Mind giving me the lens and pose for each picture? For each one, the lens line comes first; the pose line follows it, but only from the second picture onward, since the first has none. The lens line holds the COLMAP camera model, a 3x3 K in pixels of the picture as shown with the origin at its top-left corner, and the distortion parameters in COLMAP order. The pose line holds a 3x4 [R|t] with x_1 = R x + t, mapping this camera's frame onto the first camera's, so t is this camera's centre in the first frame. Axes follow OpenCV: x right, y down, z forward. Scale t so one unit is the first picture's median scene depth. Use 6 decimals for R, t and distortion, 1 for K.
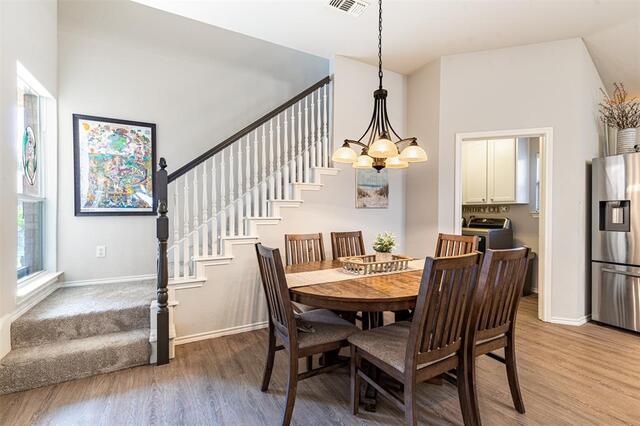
lens RADIAL K [[286.4, 0, 319.6], [0, 286.4, 214.9], [0, 0, 1]] dist [0.004945, -0.000875]
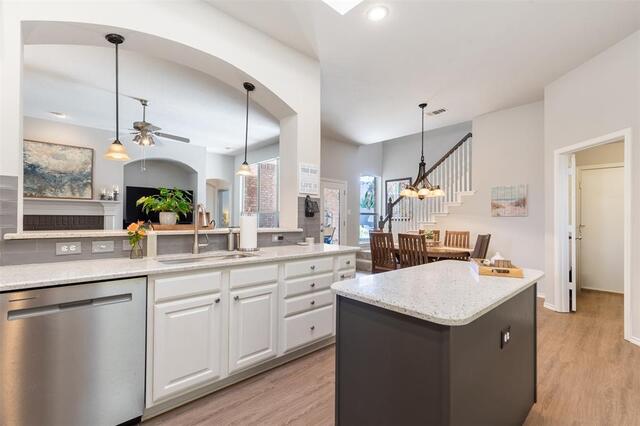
lens RADIAL K [[286.4, 0, 319.6], [0, 286.4, 214.9], [0, 0, 1]] dist [0.004945, -0.000875]
pose [[0.242802, -0.010968, -0.970014, 1.399123], [-0.012047, 0.999825, -0.014321, -0.001245], [0.970001, 0.015163, 0.242627, -0.177924]]
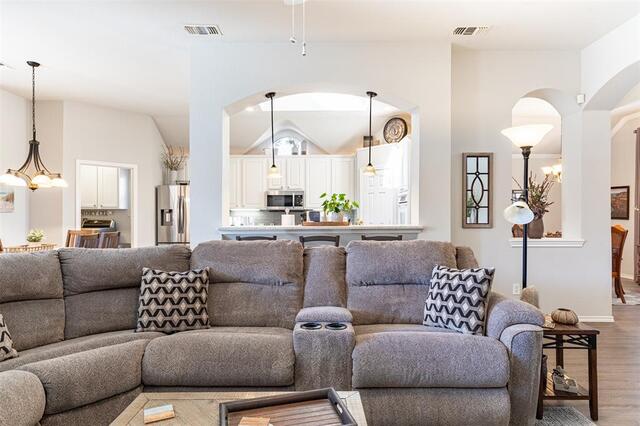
lens RADIAL K [[374.4, 0, 318.2], [0, 374.4, 214.8], [0, 0, 1]] dist [0.000929, -0.000219]
pose [[0.477770, -0.002364, 0.878482, -0.579380], [0.008087, 0.999966, -0.001708, -0.001690], [-0.878448, 0.007920, 0.477773, -0.927365]]
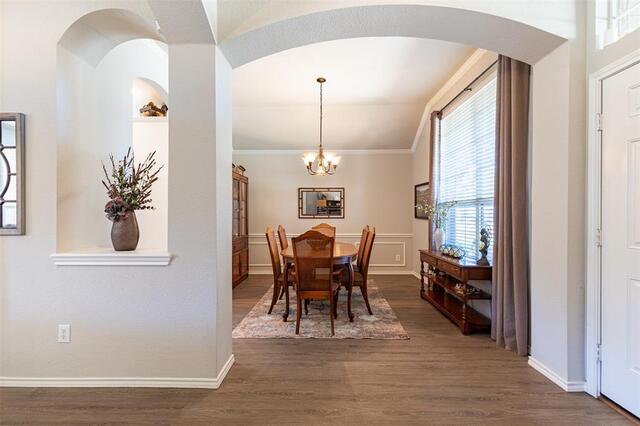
lens RADIAL K [[286.4, 0, 319.6], [0, 286.4, 214.9], [0, 0, 1]] dist [0.004945, -0.000875]
pose [[0.492605, -0.002807, 0.870248, 0.622589], [0.007847, 0.999968, -0.001216, 0.009278], [-0.870218, 0.007428, 0.492612, -1.692947]]
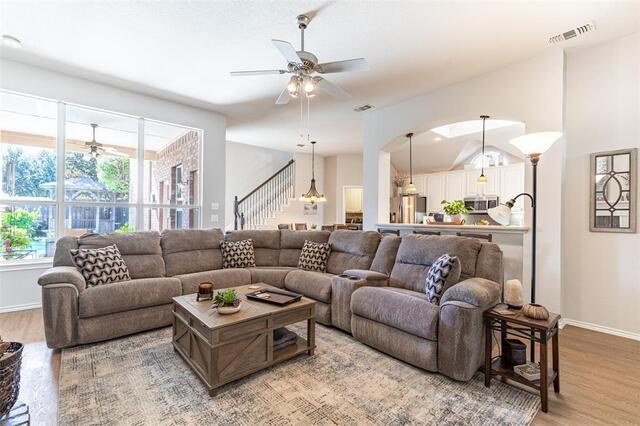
lens RADIAL K [[286.4, 0, 319.6], [0, 286.4, 214.9], [0, 0, 1]] dist [0.004945, -0.000875]
pose [[0.975941, 0.007454, 0.217906, -0.287390], [-0.005422, 0.999936, -0.009923, 0.004784], [-0.217966, 0.008503, 0.975919, -1.484106]]
